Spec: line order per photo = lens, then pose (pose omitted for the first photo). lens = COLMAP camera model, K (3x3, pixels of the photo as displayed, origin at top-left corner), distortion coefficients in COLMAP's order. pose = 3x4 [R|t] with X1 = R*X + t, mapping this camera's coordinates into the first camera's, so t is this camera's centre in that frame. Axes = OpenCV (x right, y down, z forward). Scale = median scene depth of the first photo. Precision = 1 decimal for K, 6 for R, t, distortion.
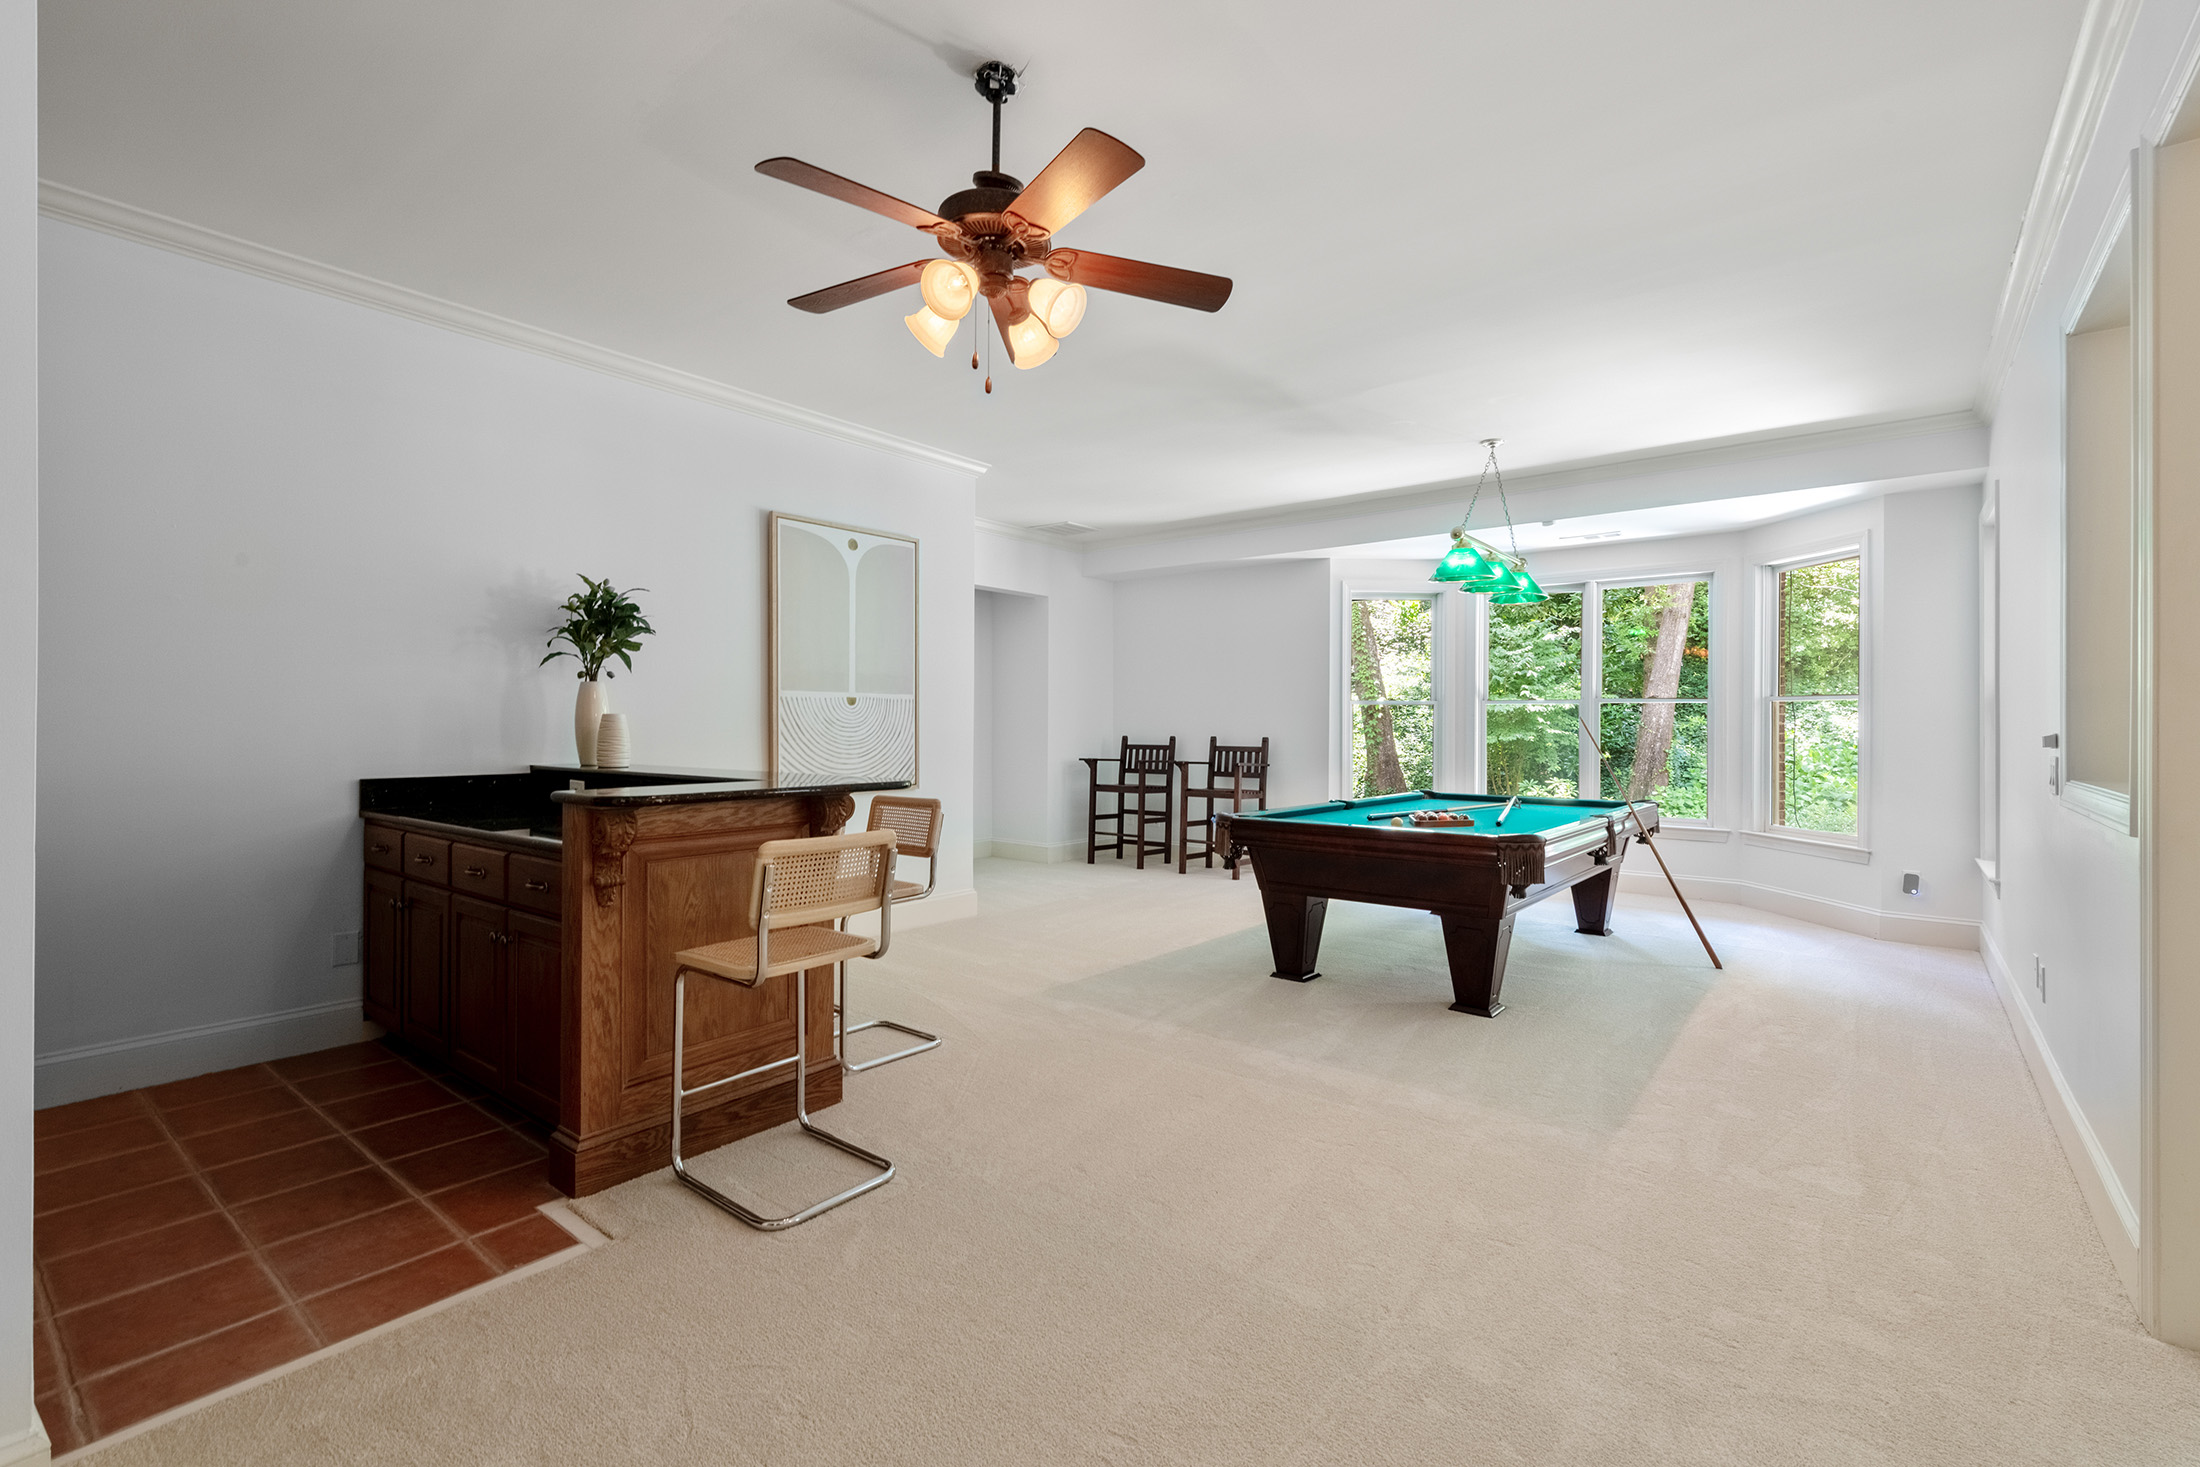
lens RADIAL K [[993.1, 0, 1100.0], [0, 993.1, 733.5], [0, 0, 1]] dist [0.000167, -0.000024]
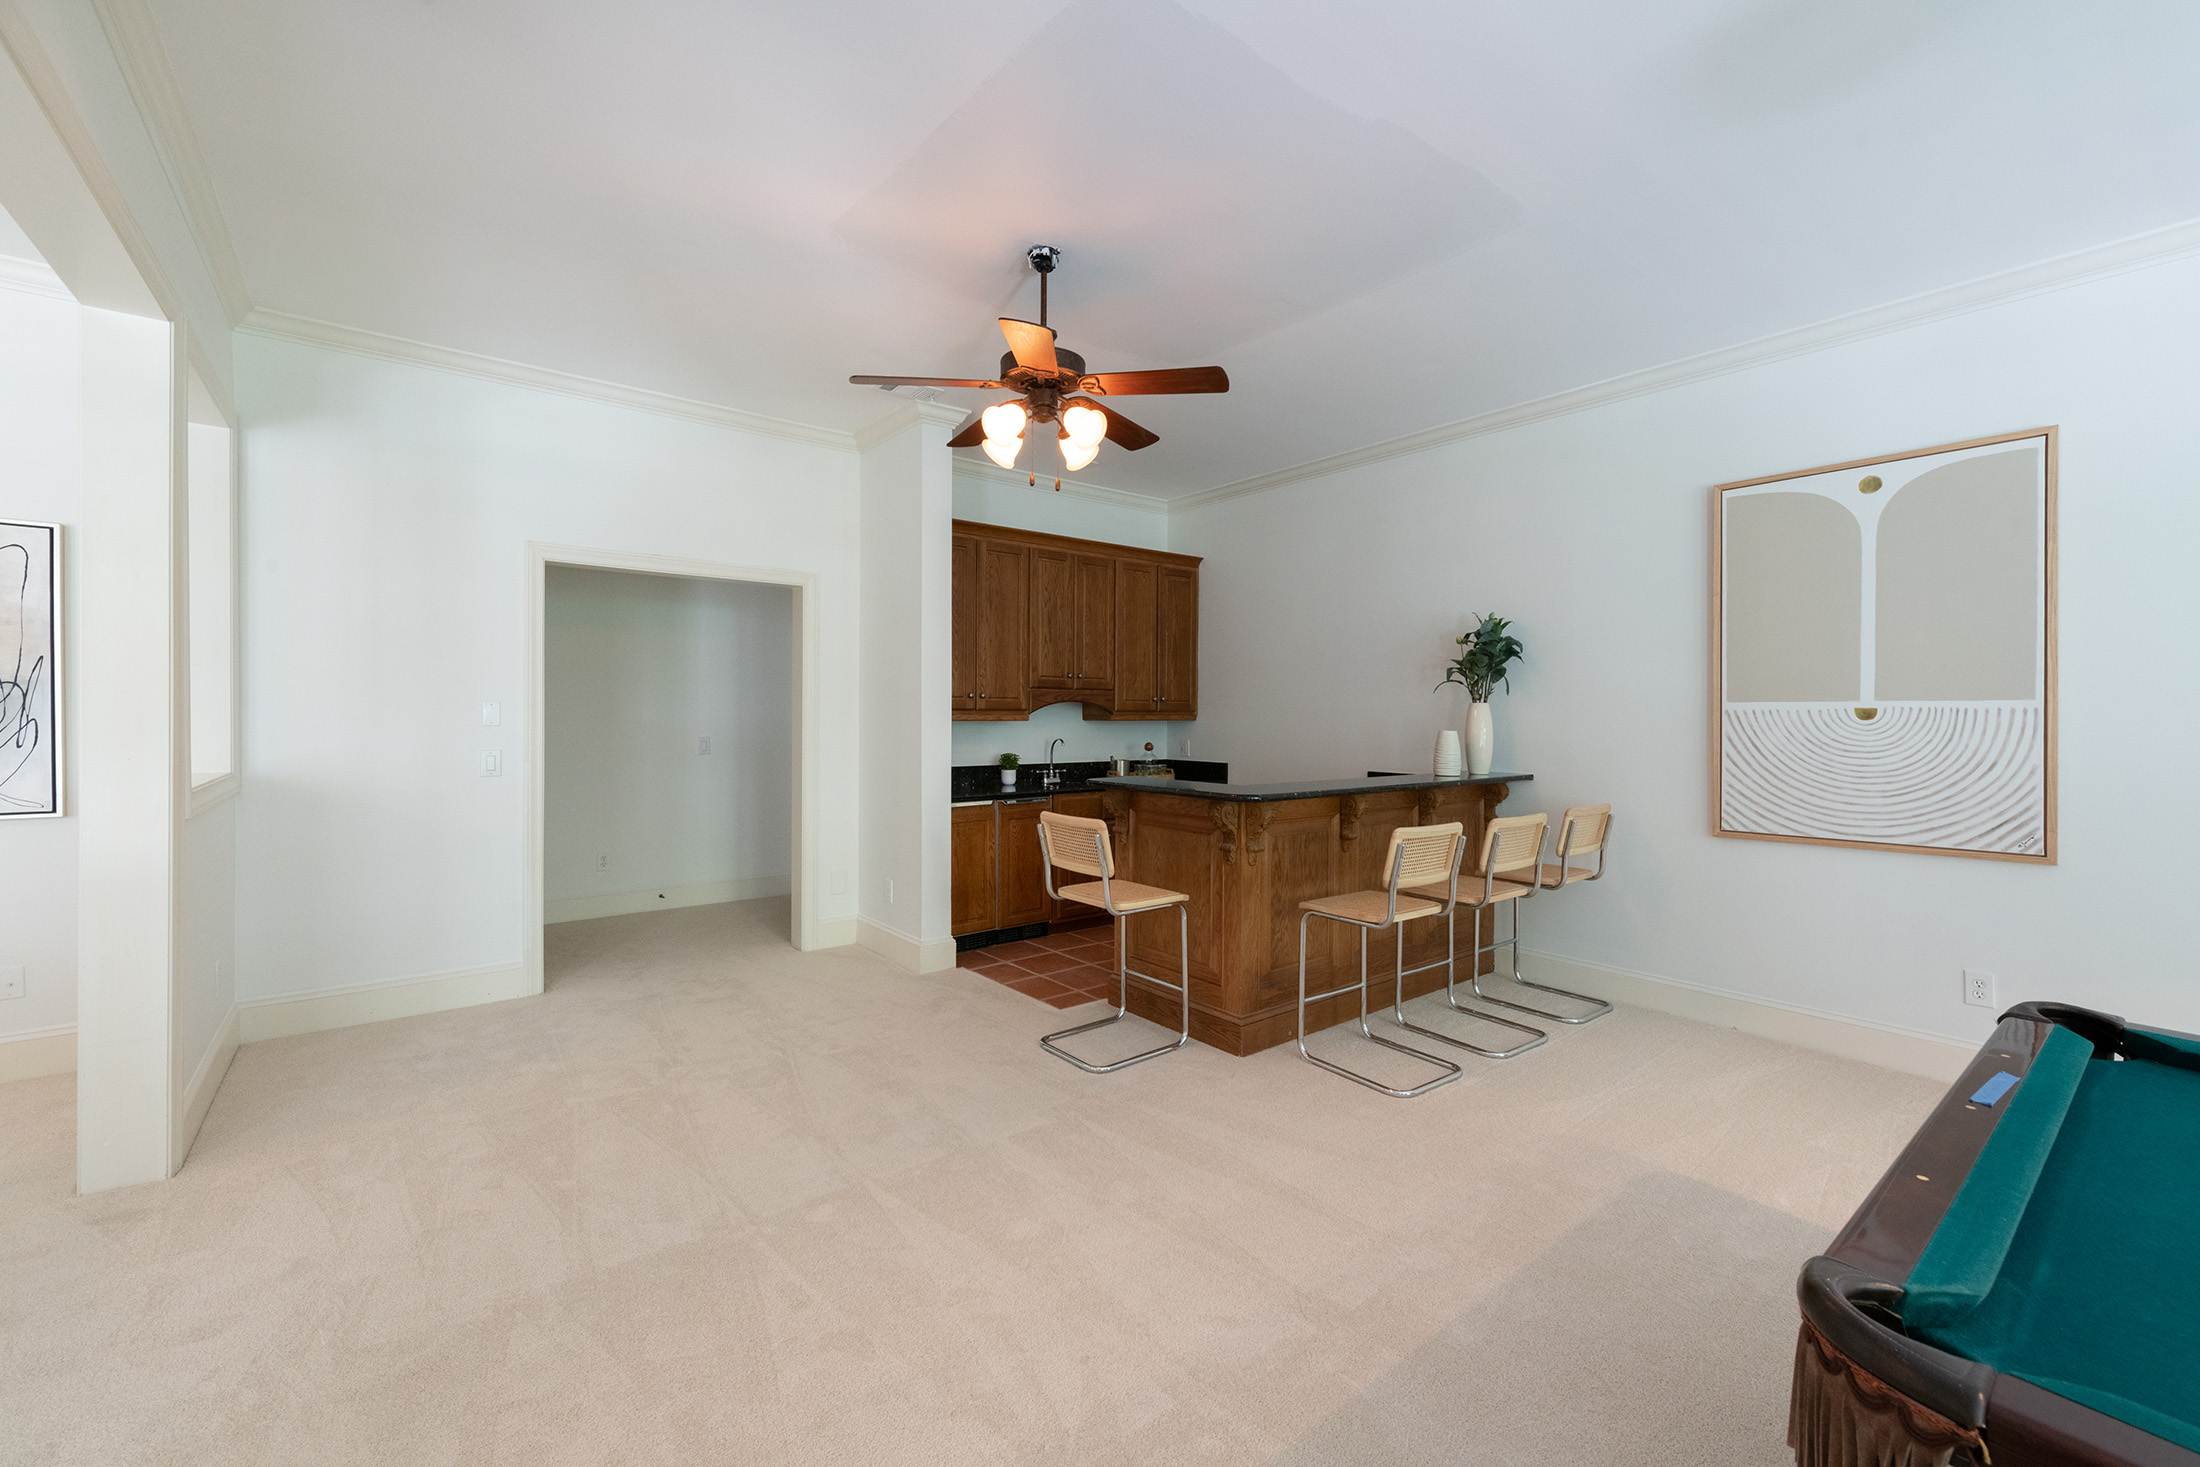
lens RADIAL K [[871.9, 0, 1100.0], [0, 871.9, 733.5], [0, 0, 1]] dist [0.000456, 0.000034]
pose [[-0.238548, 0.013470, -0.971037, 0.590858], [-0.017250, 0.999687, 0.018105, -0.026795], [0.970978, 0.021070, -0.238241, 0.805558]]
